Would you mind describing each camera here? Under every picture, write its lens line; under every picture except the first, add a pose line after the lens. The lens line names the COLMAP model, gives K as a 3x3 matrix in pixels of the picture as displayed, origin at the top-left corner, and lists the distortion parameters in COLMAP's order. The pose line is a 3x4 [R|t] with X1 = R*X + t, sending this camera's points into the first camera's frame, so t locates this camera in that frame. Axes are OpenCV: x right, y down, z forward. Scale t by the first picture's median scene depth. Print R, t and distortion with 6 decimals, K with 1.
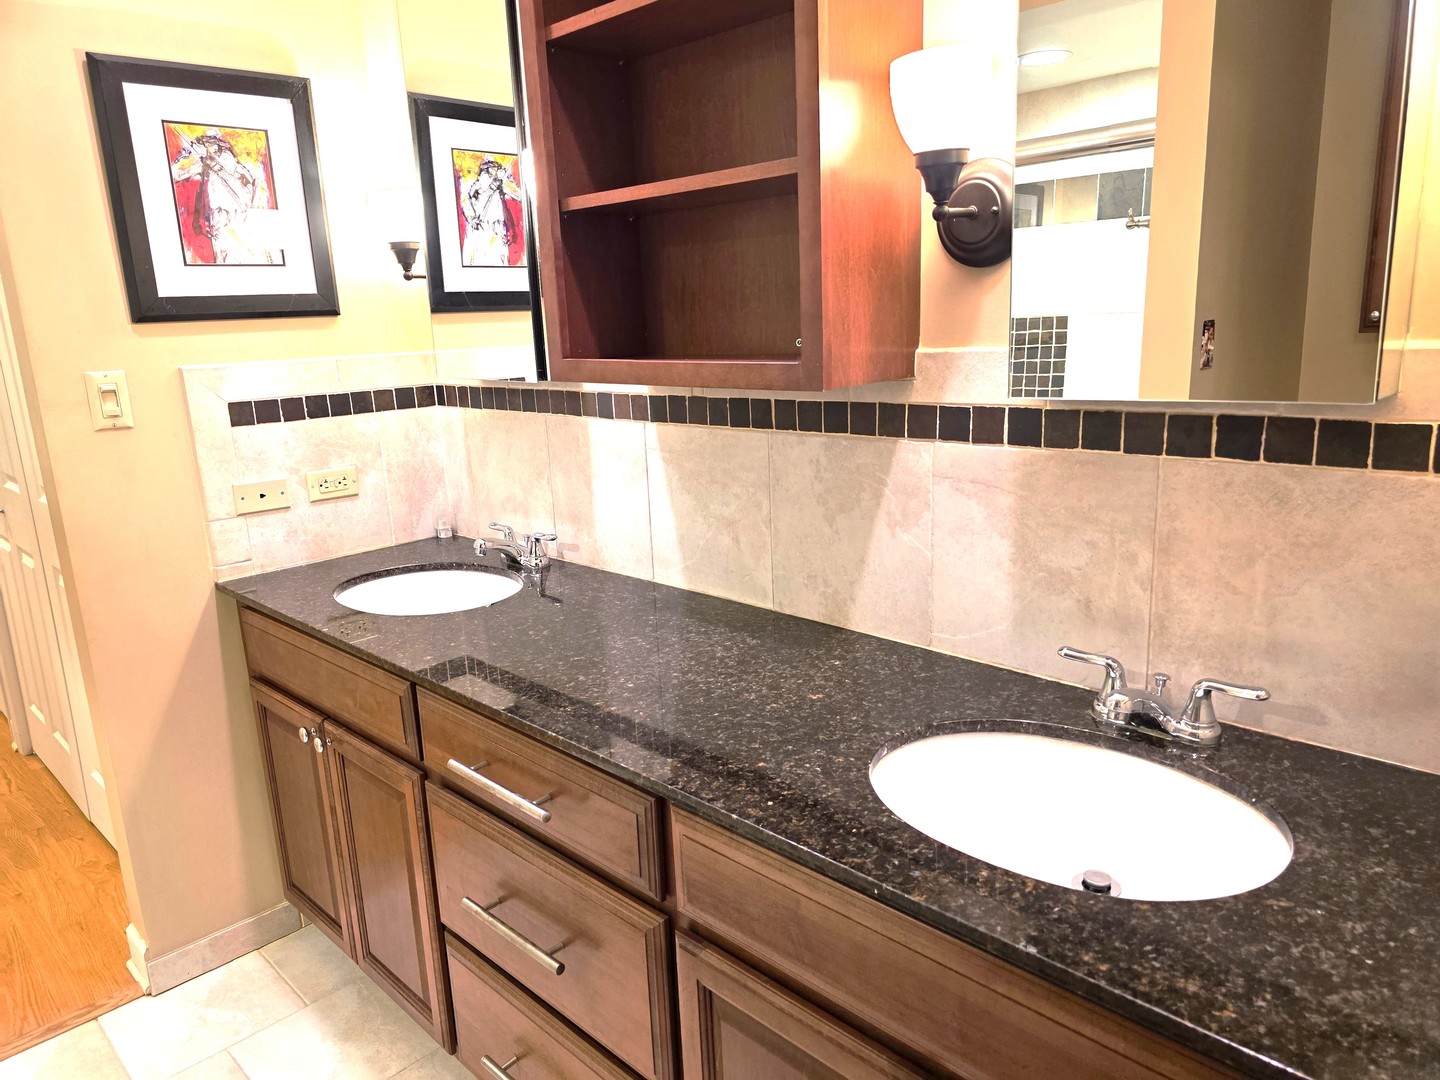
lens RADIAL K [[978.3, 0, 702.3], [0, 978.3, 540.1], [0, 0, 1]] dist [0.067409, -0.058734]
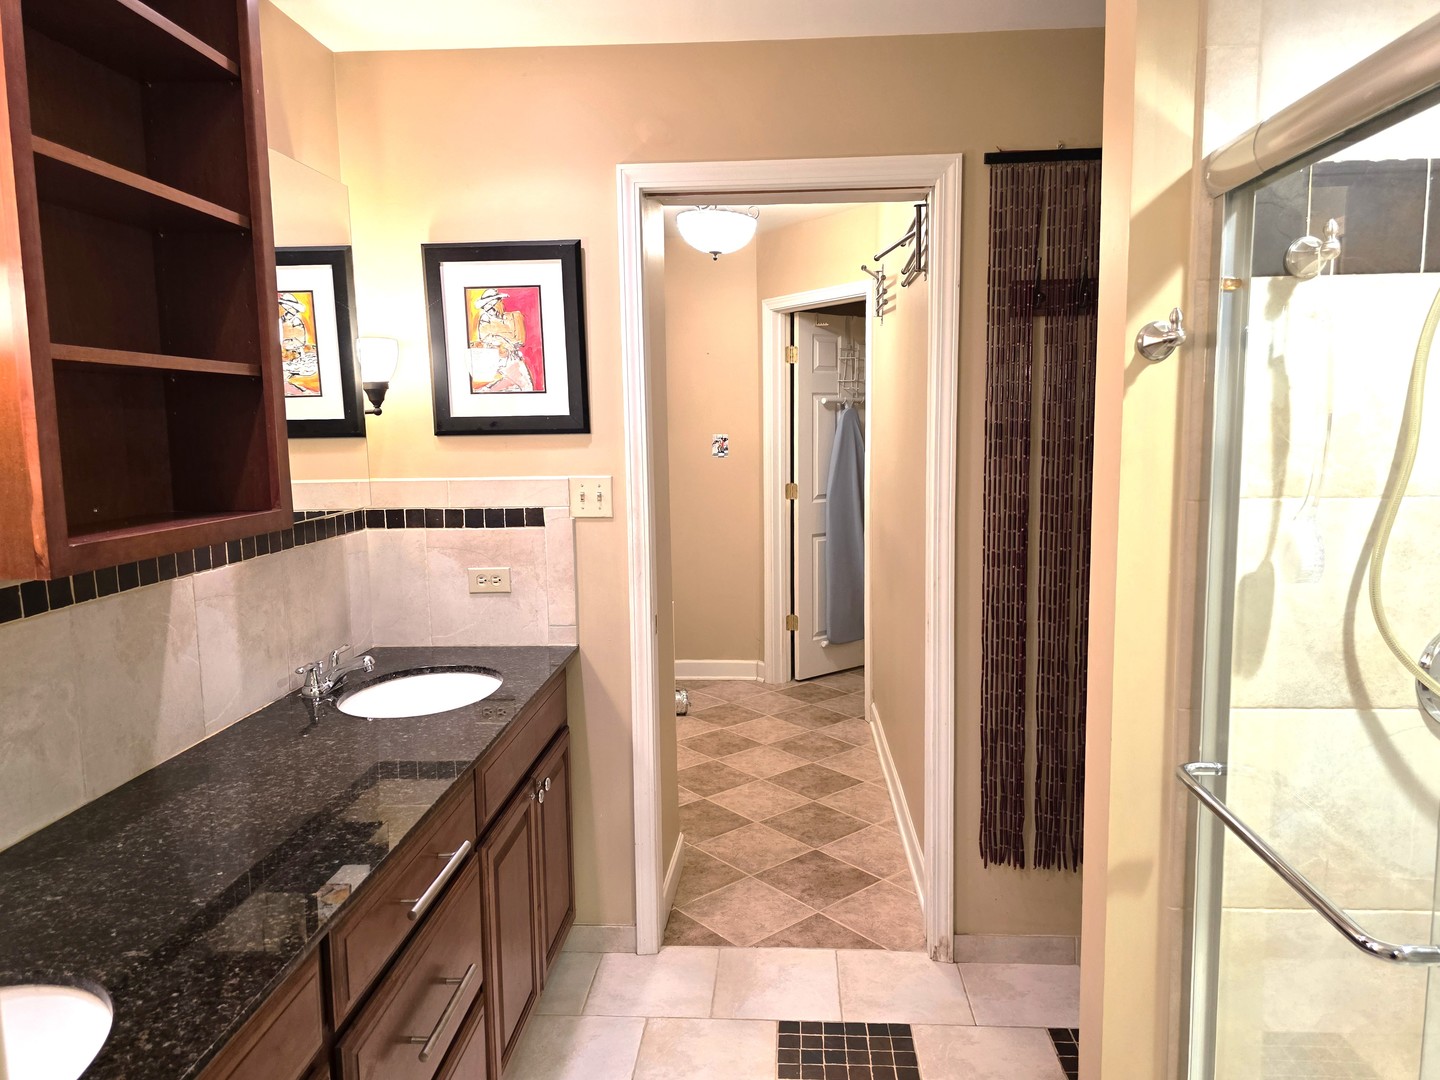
lens RADIAL K [[958.8, 0, 727.9], [0, 958.8, 533.6], [0, 0, 1]] dist [0.102226, -0.149629]
pose [[-0.666799, -0.032255, 0.744539, -0.866610], [0.211856, 0.949639, 0.230875, -0.217488], [-0.714490, 0.311682, -0.626385, 0.933930]]
